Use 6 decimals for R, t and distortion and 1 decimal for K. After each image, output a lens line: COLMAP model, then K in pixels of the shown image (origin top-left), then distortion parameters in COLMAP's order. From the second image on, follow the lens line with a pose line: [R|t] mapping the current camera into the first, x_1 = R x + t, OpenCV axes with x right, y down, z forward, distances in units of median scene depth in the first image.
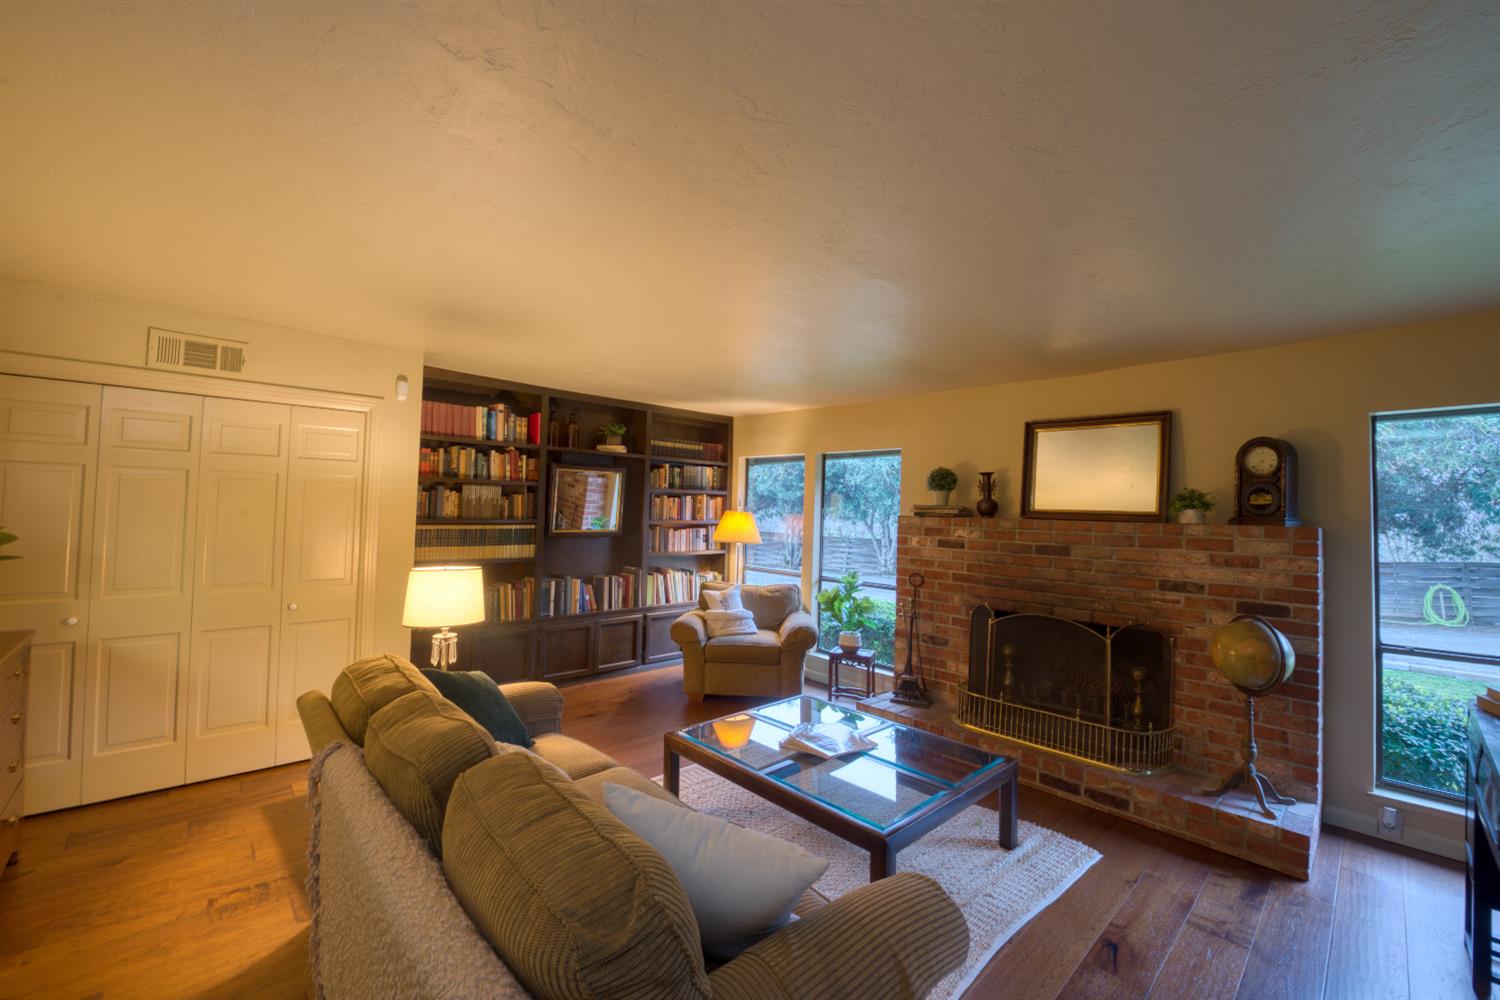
lens RADIAL K [[598.9, 0, 748.7], [0, 598.9, 495.4], [0, 0, 1]] dist [-0.019492, -0.000372]
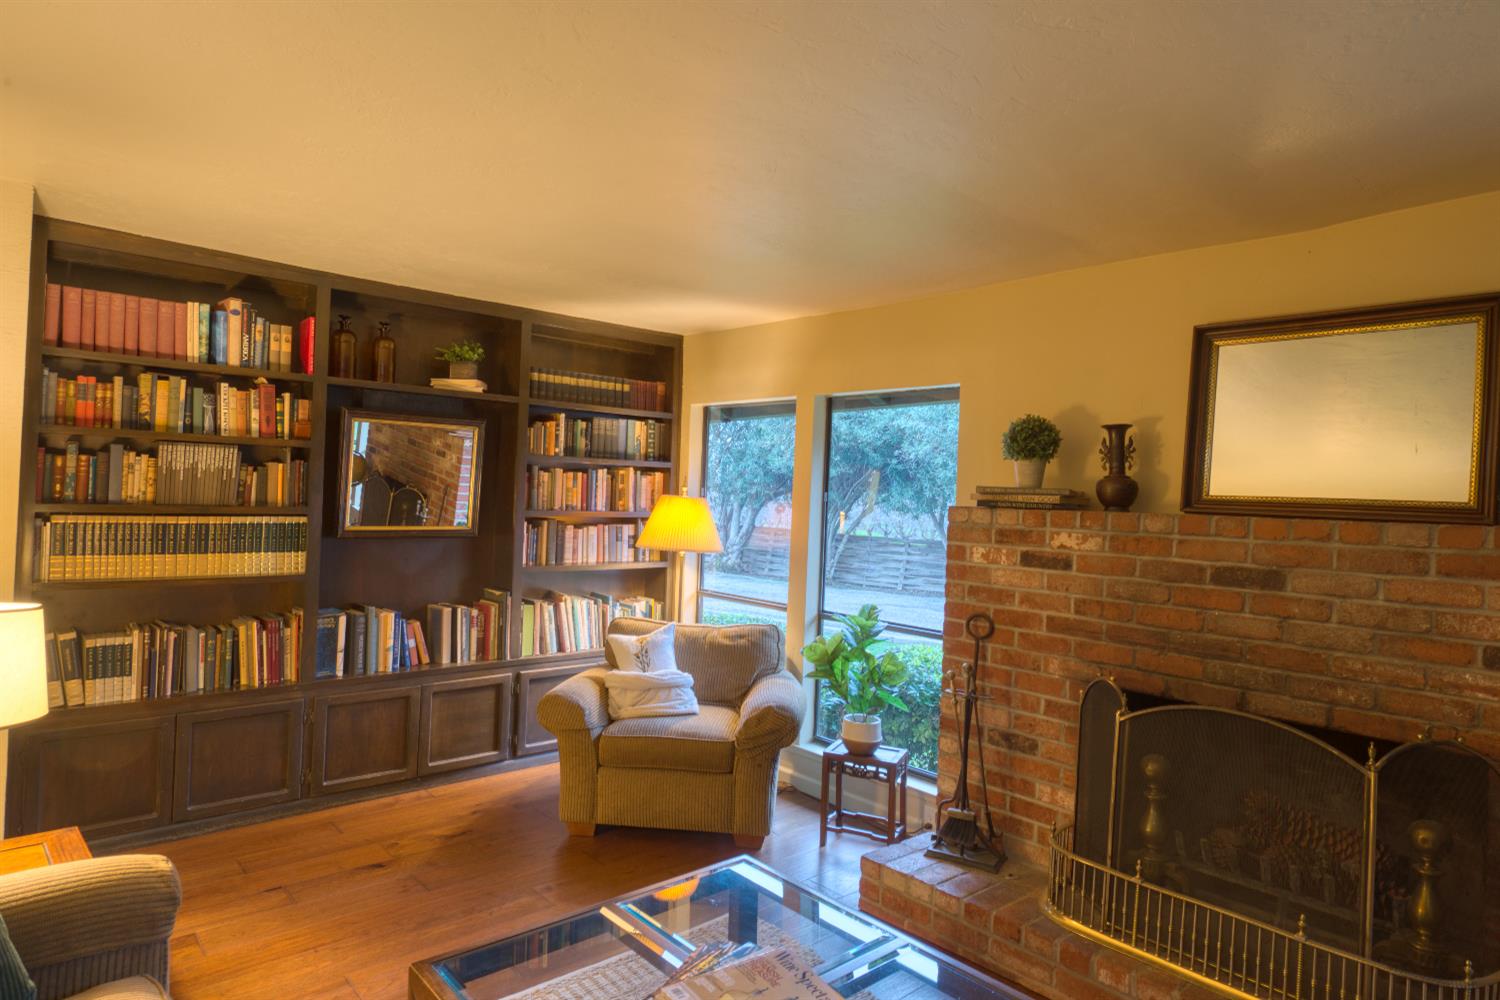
lens RADIAL K [[848.1, 0, 754.4], [0, 848.1, 497.9], [0, 0, 1]] dist [-0.004791, -0.001689]
pose [[0.999582, 0.008402, -0.027658, 0.093202], [-0.007689, 0.999638, 0.025789, 0.008164], [0.027865, -0.025565, 0.999285, 0.225984]]
